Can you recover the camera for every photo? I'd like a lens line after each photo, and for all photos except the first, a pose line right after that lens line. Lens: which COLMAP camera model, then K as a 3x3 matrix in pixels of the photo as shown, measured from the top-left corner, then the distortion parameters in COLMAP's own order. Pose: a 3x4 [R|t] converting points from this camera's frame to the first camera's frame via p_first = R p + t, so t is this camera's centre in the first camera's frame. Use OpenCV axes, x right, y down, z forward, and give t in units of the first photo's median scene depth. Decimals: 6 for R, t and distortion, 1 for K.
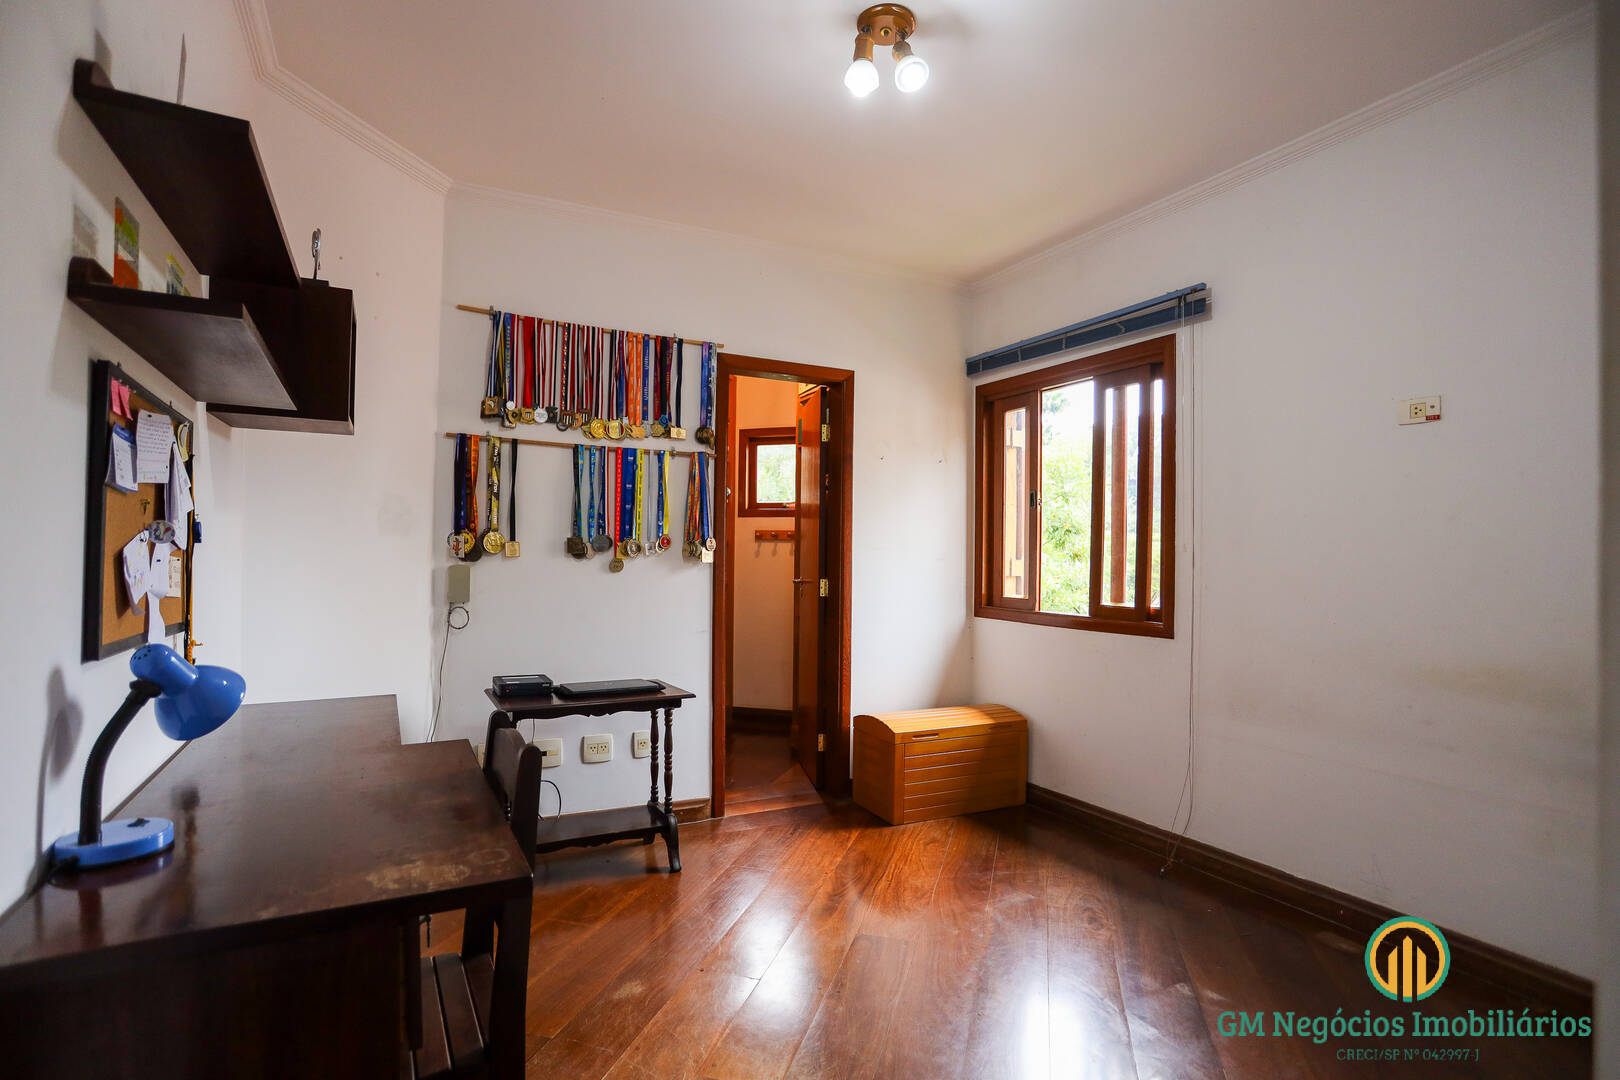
lens RADIAL K [[788.2, 0, 807.7], [0, 788.2, 550.0], [0, 0, 1]] dist [-0.072823, 0.030942]
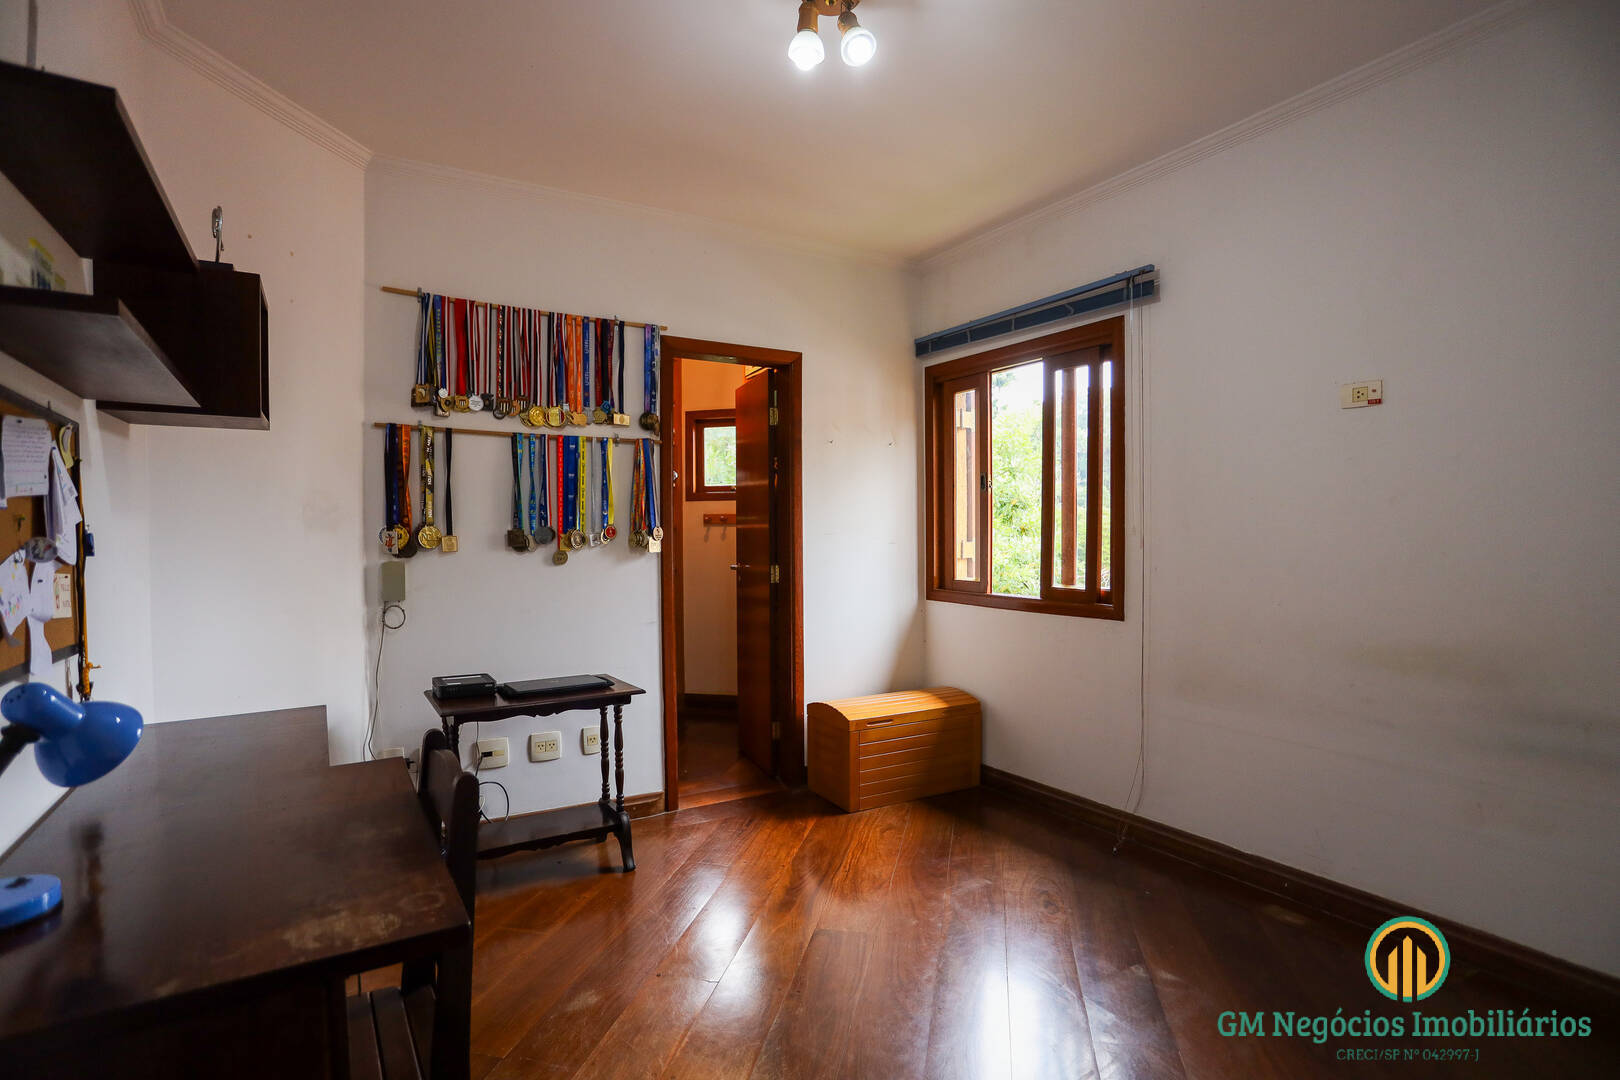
lens RADIAL K [[788.2, 0, 807.7], [0, 788.2, 550.0], [0, 0, 1]] dist [-0.072823, 0.030942]
pose [[0.997836, -0.018548, 0.063077, -0.000013], [0.016642, 0.999393, 0.030611, -0.015711], [-0.063607, -0.029495, 0.997539, 0.021228]]
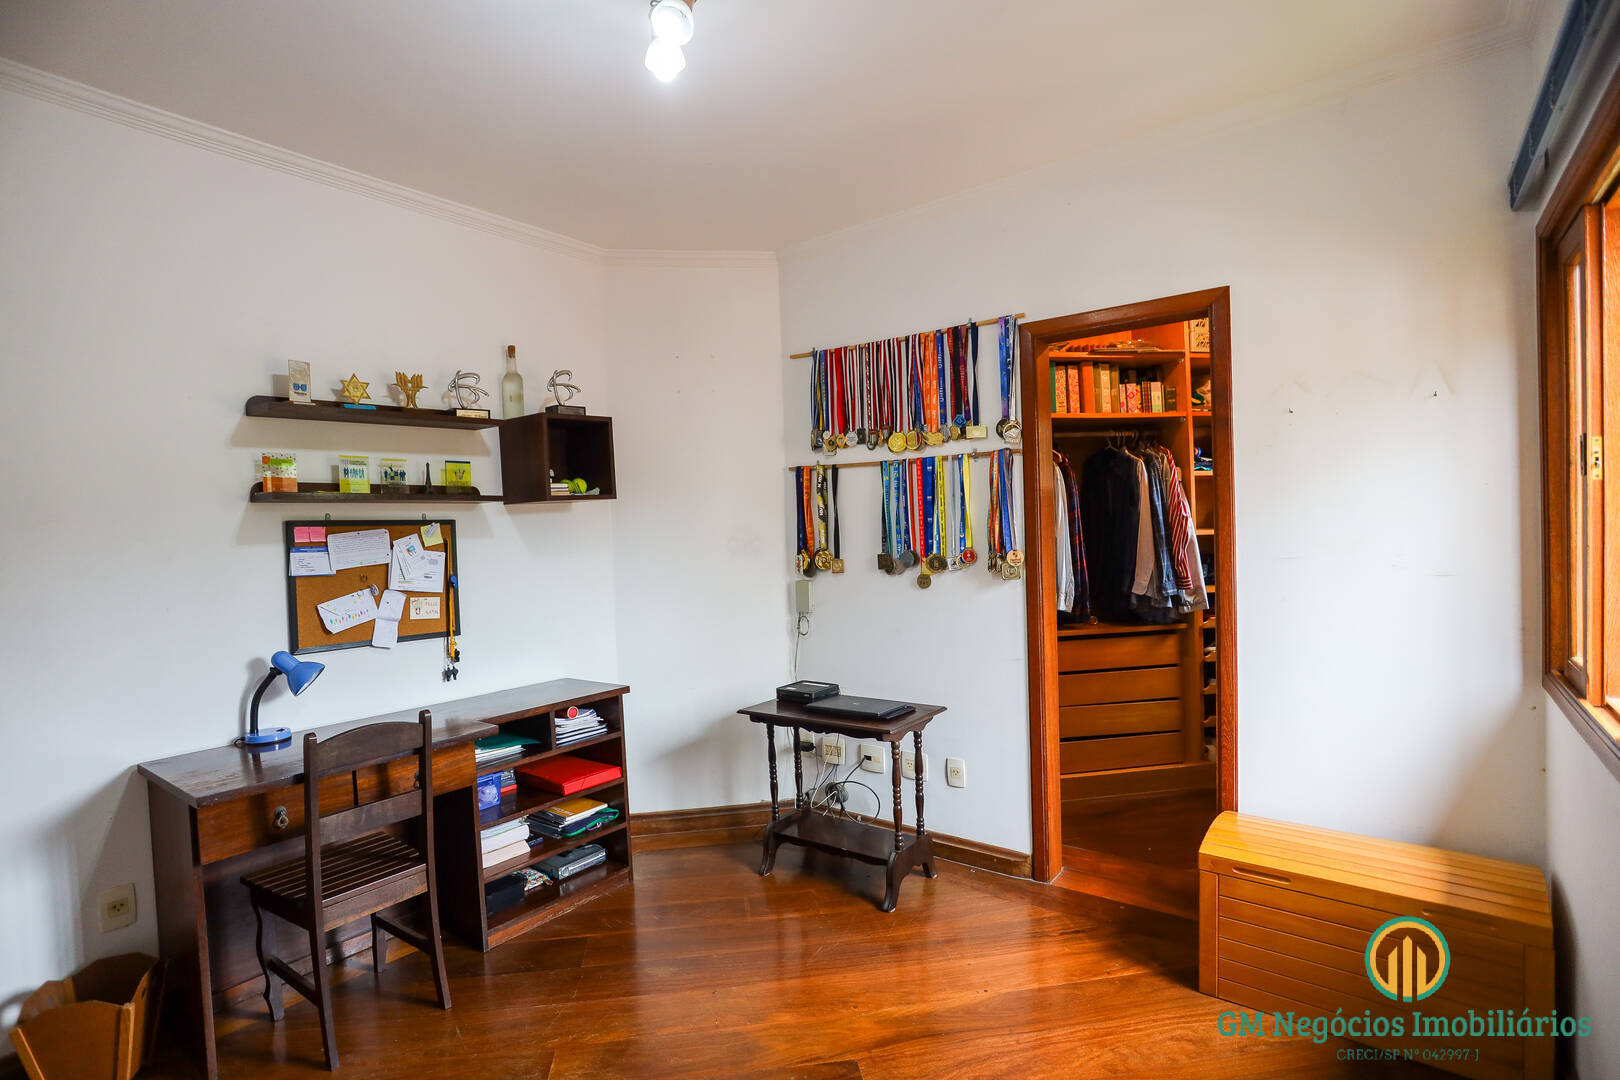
lens RADIAL K [[788.2, 0, 807.7], [0, 788.2, 550.0], [0, 0, 1]] dist [-0.072823, 0.030942]
pose [[0.422218, -0.002194, -0.906492, 0.621809], [0.046734, 0.998720, 0.019350, -0.047991], [0.905289, -0.050534, 0.421780, 0.512218]]
